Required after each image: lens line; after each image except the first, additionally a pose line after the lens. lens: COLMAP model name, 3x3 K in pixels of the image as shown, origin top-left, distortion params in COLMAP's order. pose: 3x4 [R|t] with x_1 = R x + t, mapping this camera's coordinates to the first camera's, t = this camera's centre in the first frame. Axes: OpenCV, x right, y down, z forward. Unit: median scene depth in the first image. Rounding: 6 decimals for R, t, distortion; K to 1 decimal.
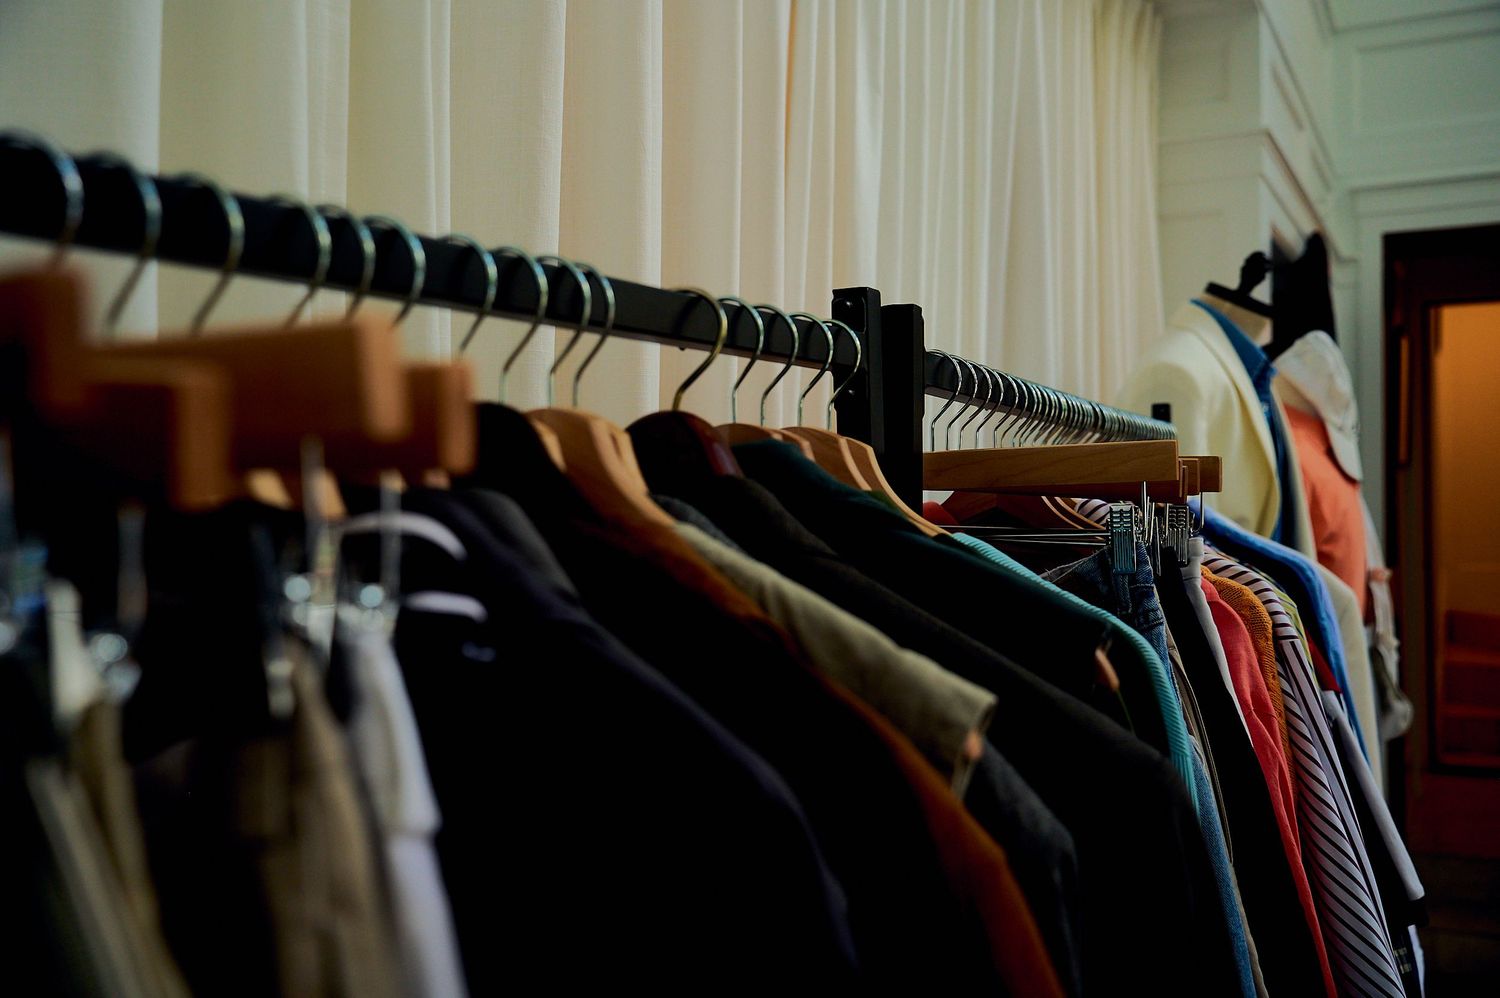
lens RADIAL K [[1516.8, 0, 750.0], [0, 1516.8, 499.0], [0, 0, 1]] dist [-0.023636, -0.013004]
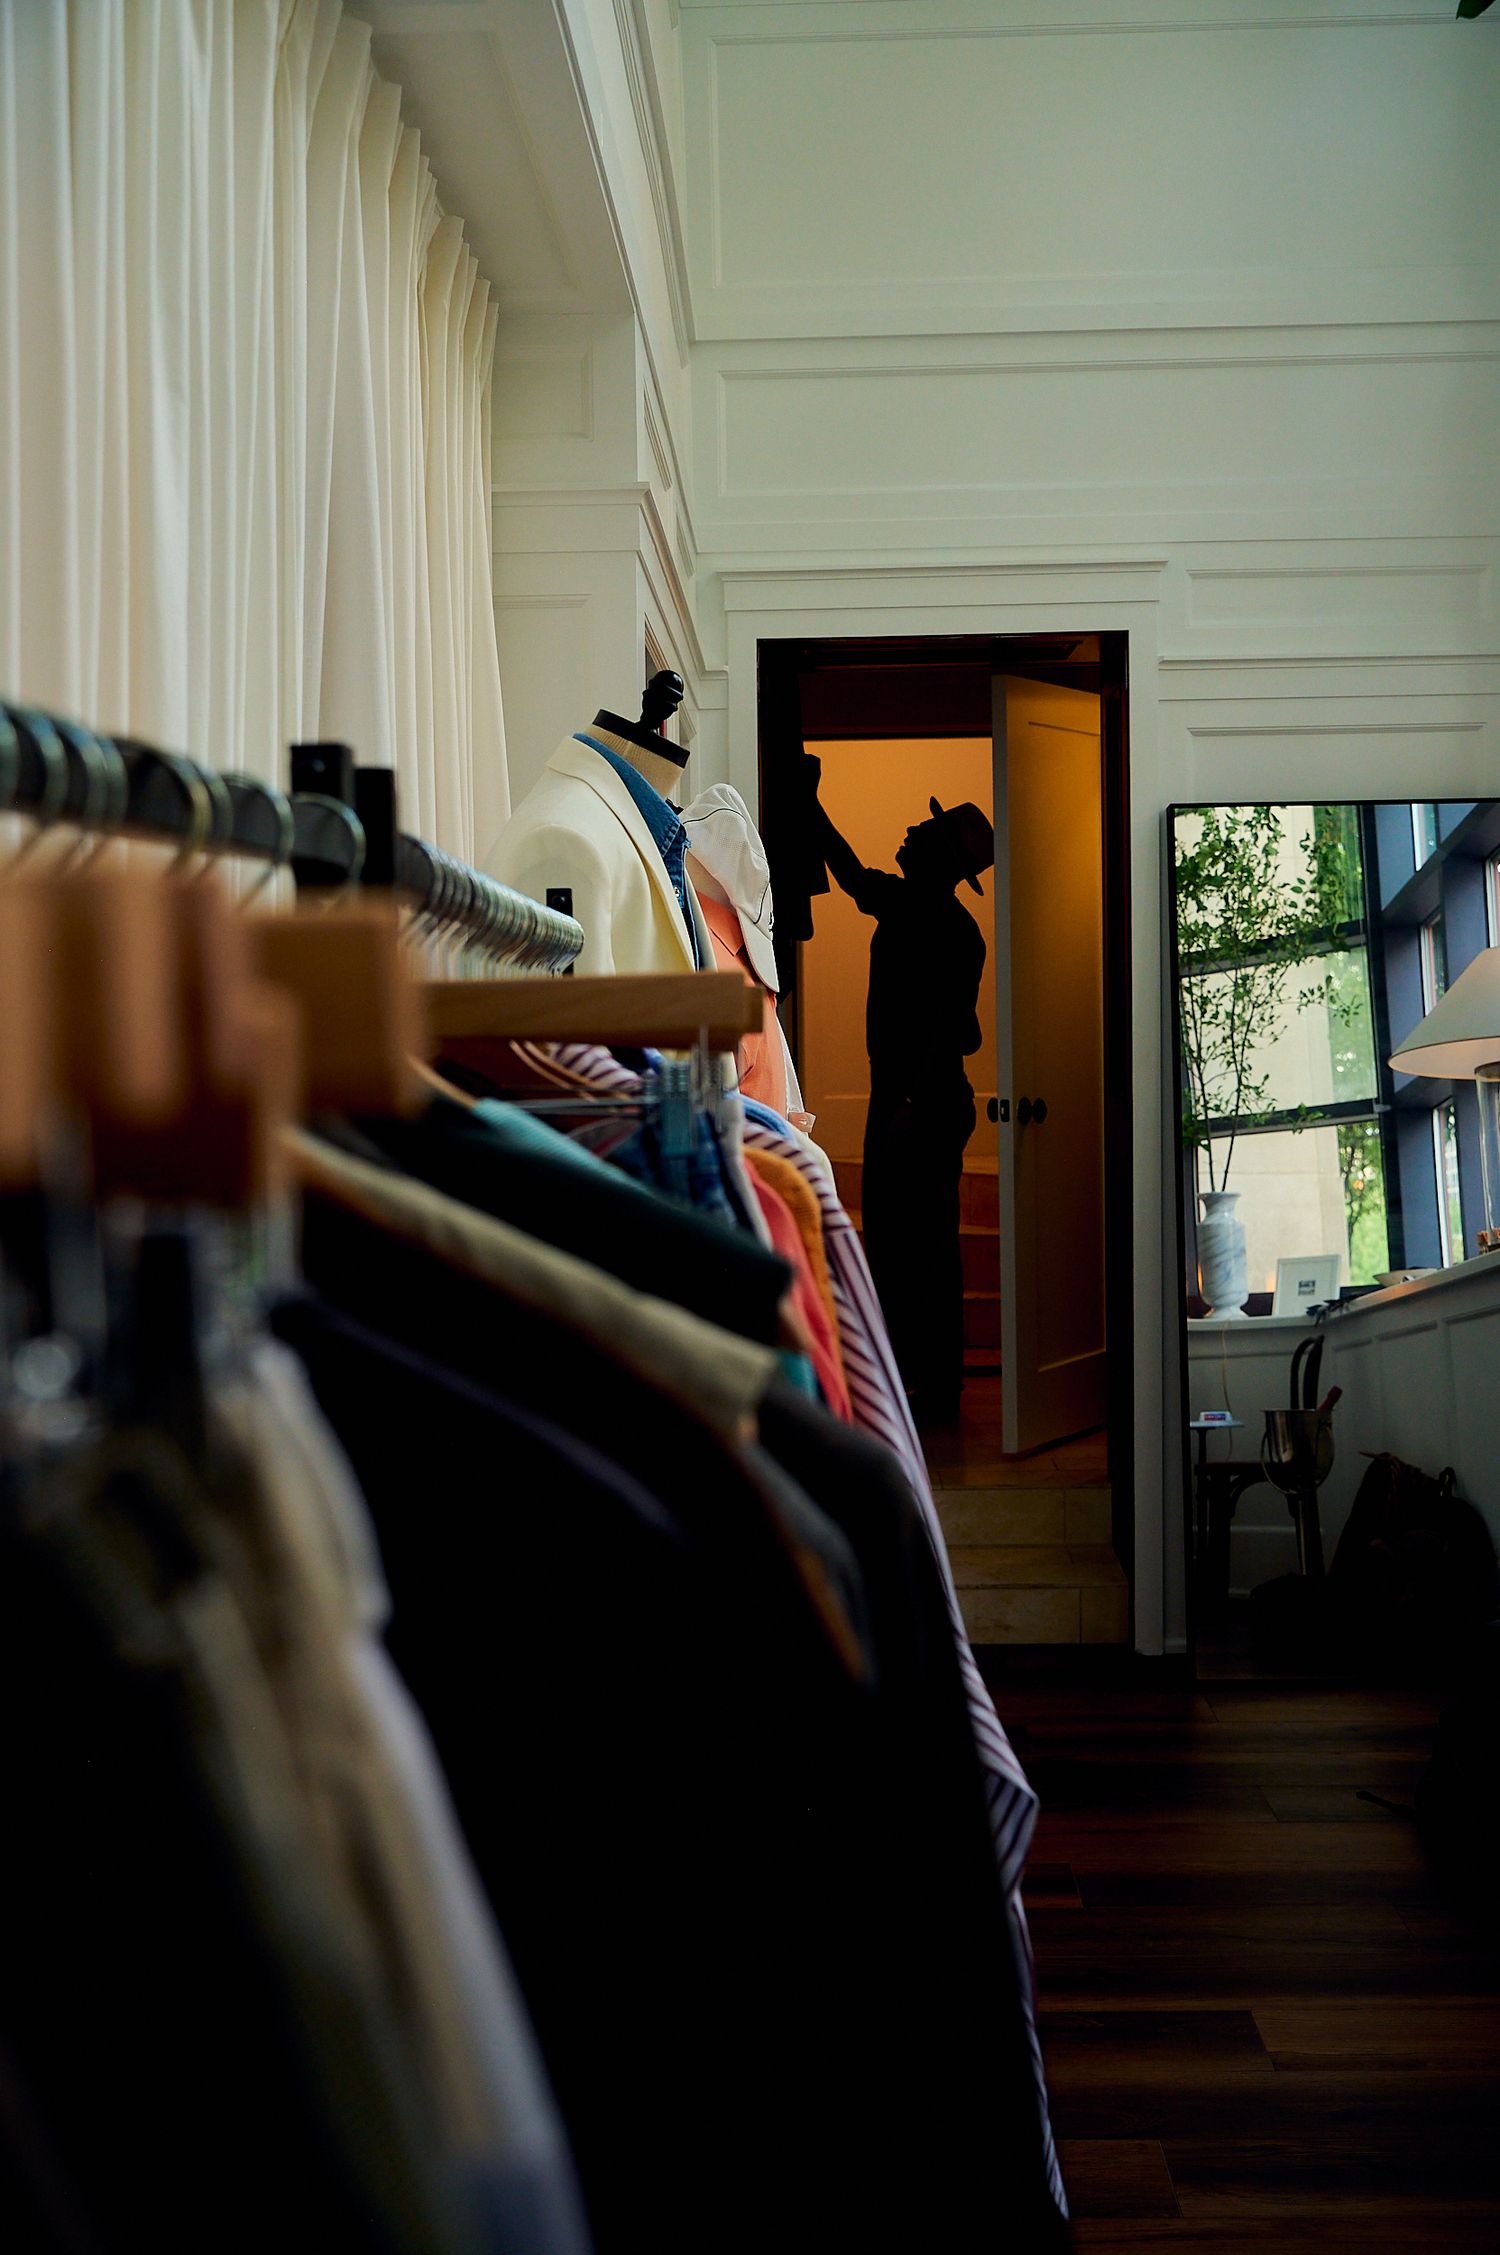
lens RADIAL K [[2333.0, 0, 750.0], [0, 2333.0, 1127.5], [0, 0, 1]] dist [-0.020850, -0.023748]
pose [[0.892822, -0.027966, 0.449540, -0.152802], [-0.000655, 0.997989, 0.063386, -0.023334], [-0.450408, -0.056887, 0.891009, -0.005389]]
